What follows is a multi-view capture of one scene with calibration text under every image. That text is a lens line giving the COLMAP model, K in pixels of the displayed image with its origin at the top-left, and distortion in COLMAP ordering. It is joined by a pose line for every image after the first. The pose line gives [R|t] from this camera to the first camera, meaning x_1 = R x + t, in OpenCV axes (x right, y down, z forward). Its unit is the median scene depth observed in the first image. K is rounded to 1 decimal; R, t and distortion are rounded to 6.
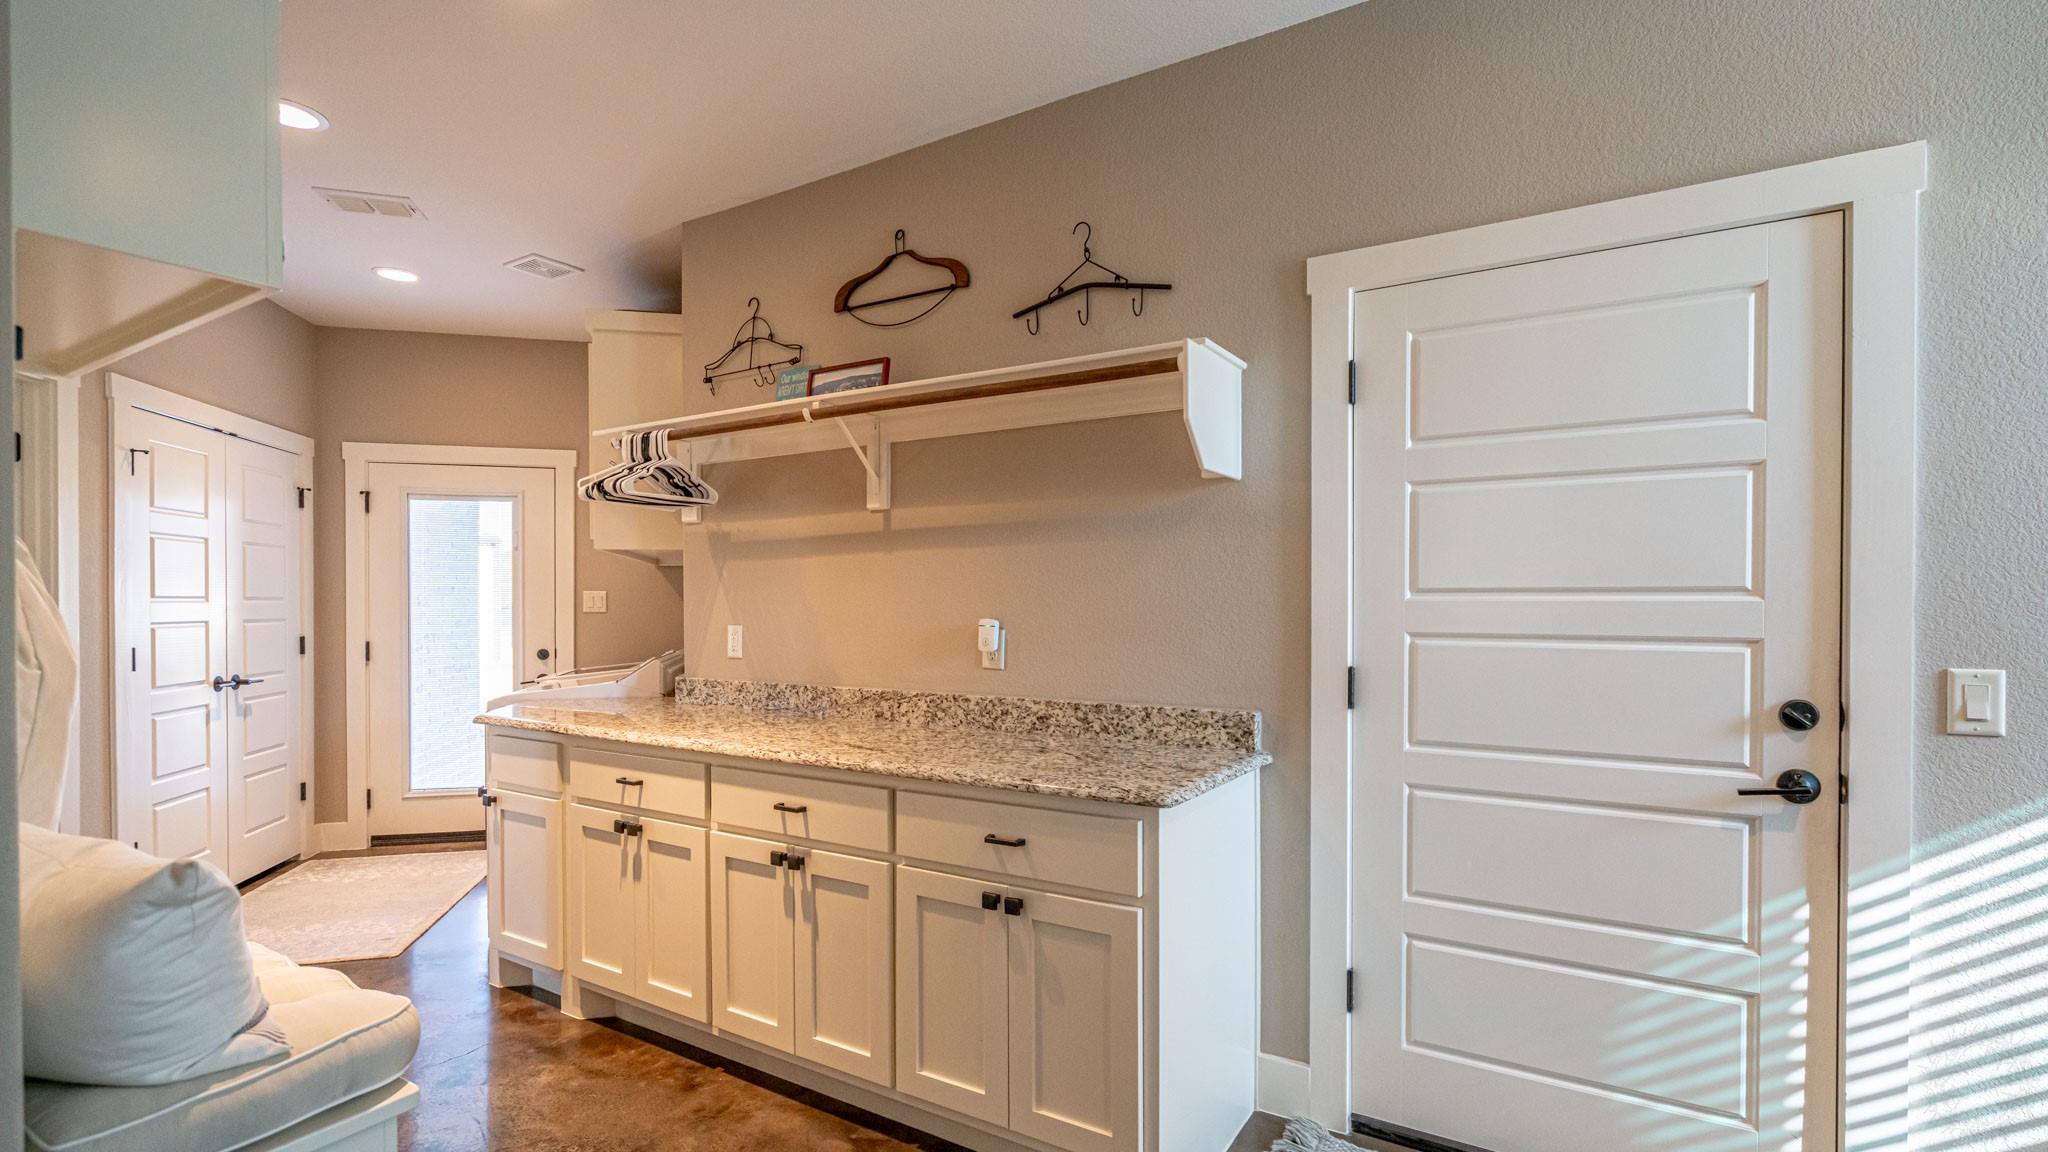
lens RADIAL K [[929.2, 0, 1032.0], [0, 929.2, 611.1], [0, 0, 1]] dist [-0.017138, 0.004755]
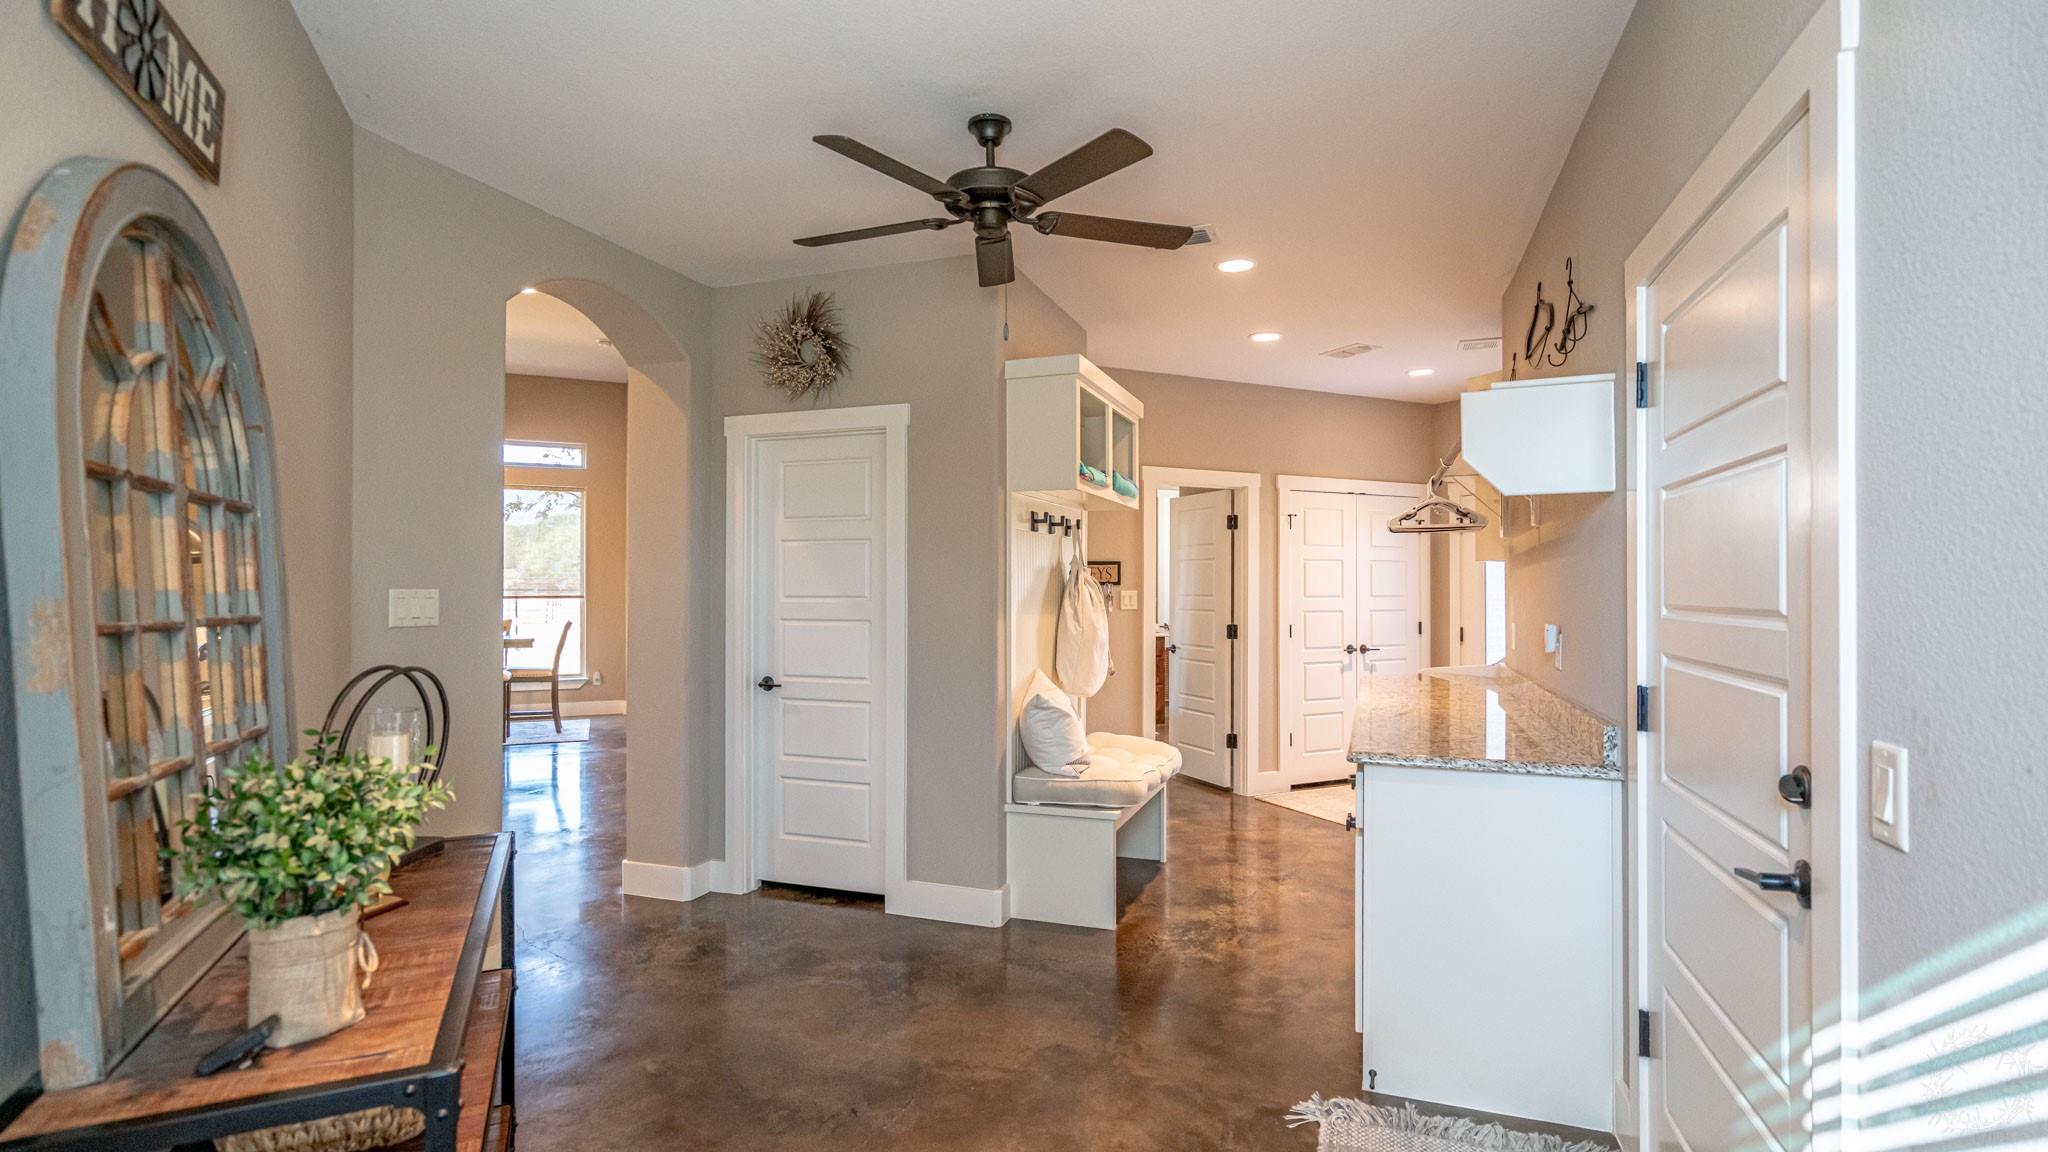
lens RADIAL K [[929.2, 0, 1030.4], [0, 929.2, 580.8], [0, 0, 1]] dist [-0.017138, 0.004755]
pose [[0.215141, -0.010022, -0.976531, 0.712895], [-0.010278, 0.999869, -0.012526, -0.018107], [0.976529, 0.012732, 0.215010, 0.119280]]
